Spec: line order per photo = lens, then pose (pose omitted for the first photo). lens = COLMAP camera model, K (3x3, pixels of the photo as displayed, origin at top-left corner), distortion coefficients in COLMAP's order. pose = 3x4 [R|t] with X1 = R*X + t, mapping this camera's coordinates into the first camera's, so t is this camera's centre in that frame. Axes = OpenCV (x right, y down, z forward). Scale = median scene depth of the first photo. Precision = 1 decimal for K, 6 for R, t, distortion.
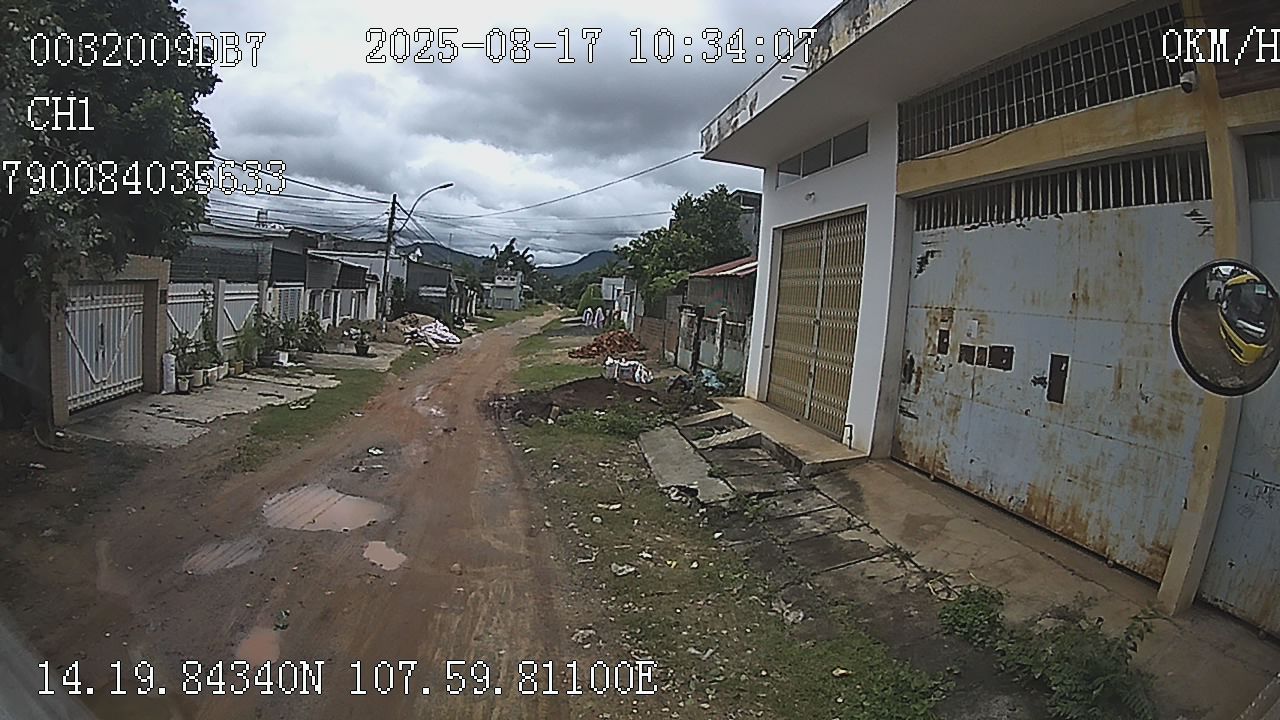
lens RADIAL K [[848.3, 0, 645.3], [0, 848.3, 375.5], [0, 0, 1]] dist [-0.335281, 0.080924]
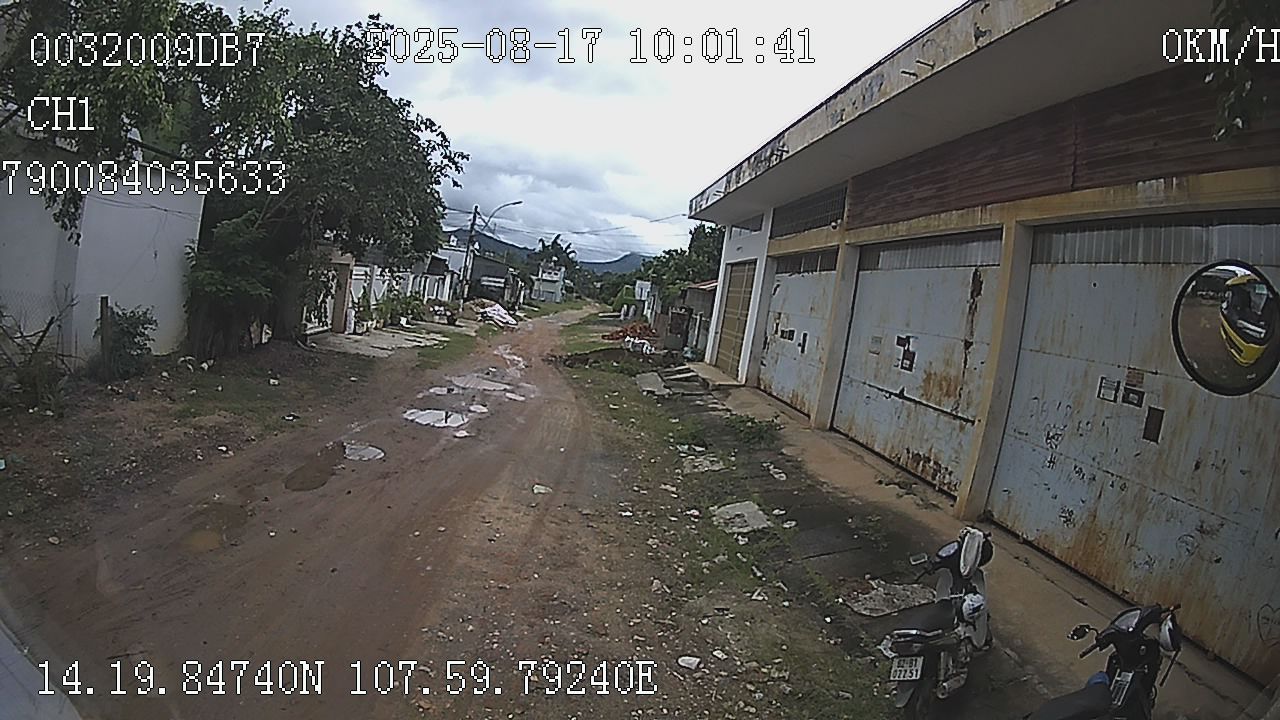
lens RADIAL K [[848.3, 0, 624.1], [0, 848.3, 366.5], [0, 0, 1]] dist [-0.335281, 0.080924]
pose [[0.995080, 0.075357, -0.064326, 0.055804], [-0.076076, 0.997063, -0.008810, 0.048252], [0.063473, 0.013661, 0.997890, -0.545453]]
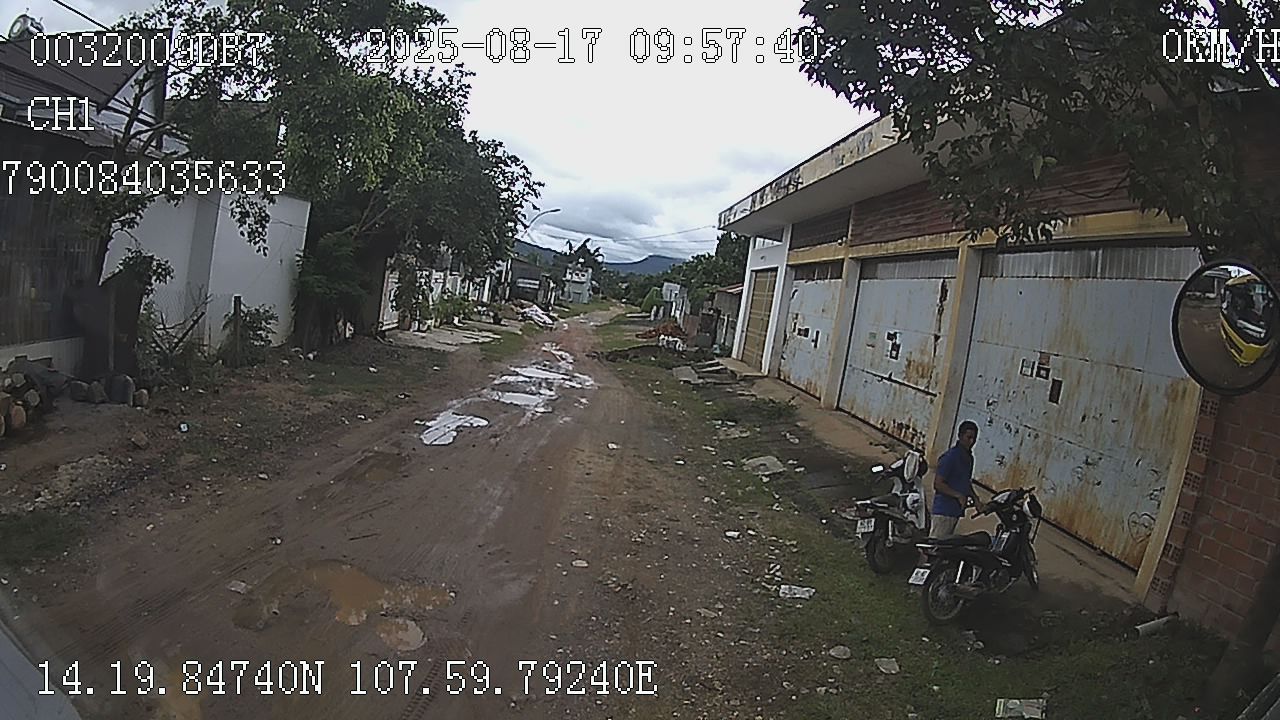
lens RADIAL K [[848.3, 0, 620.5], [0, 848.3, 360.1], [0, 0, 1]] dist [-0.335281, 0.080924]
pose [[0.992343, 0.077893, -0.095859, 0.043095], [-0.079640, 0.996718, -0.014534, 0.062893], [0.094412, 0.022056, 0.995289, -0.723249]]
